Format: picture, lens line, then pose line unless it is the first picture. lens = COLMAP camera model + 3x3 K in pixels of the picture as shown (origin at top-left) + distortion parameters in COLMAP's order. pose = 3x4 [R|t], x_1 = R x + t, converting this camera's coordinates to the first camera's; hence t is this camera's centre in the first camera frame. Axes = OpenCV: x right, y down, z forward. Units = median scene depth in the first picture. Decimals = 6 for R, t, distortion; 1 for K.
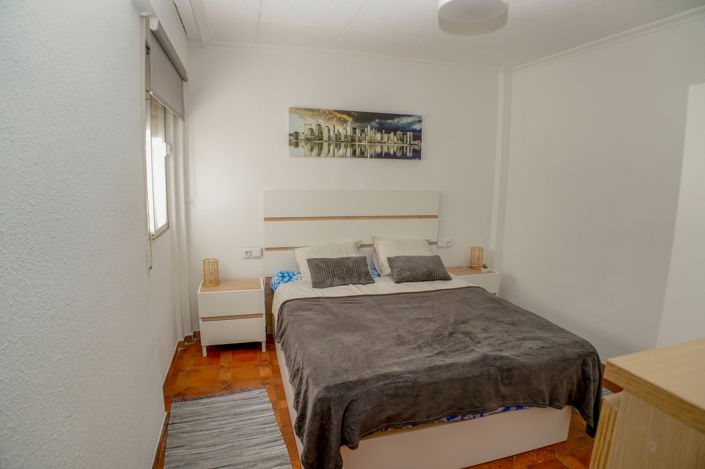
lens RADIAL K [[392.6, 0, 359.1], [0, 392.6, 231.8], [0, 0, 1]] dist [-0.078751, 0.007320]
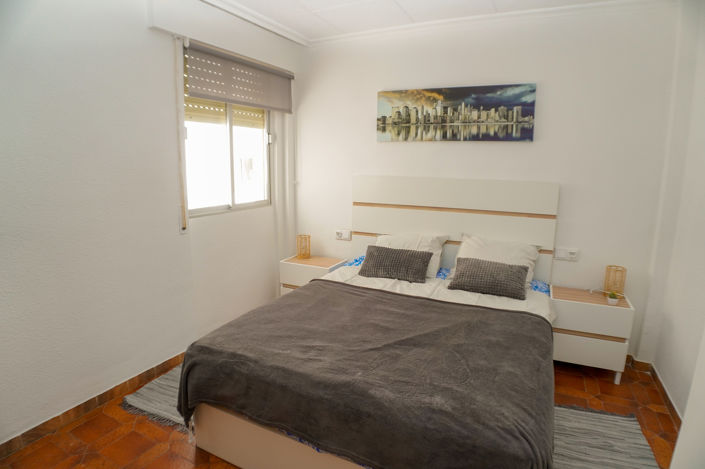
lens RADIAL K [[392.6, 0, 356.1], [0, 392.6, 228.6], [0, 0, 1]] dist [-0.078751, 0.007320]
pose [[0.747846, 0.105414, -0.655450, 0.442468], [-0.100126, 0.993929, 0.045610, -0.013594], [0.656278, 0.031519, 0.753860, 0.220202]]
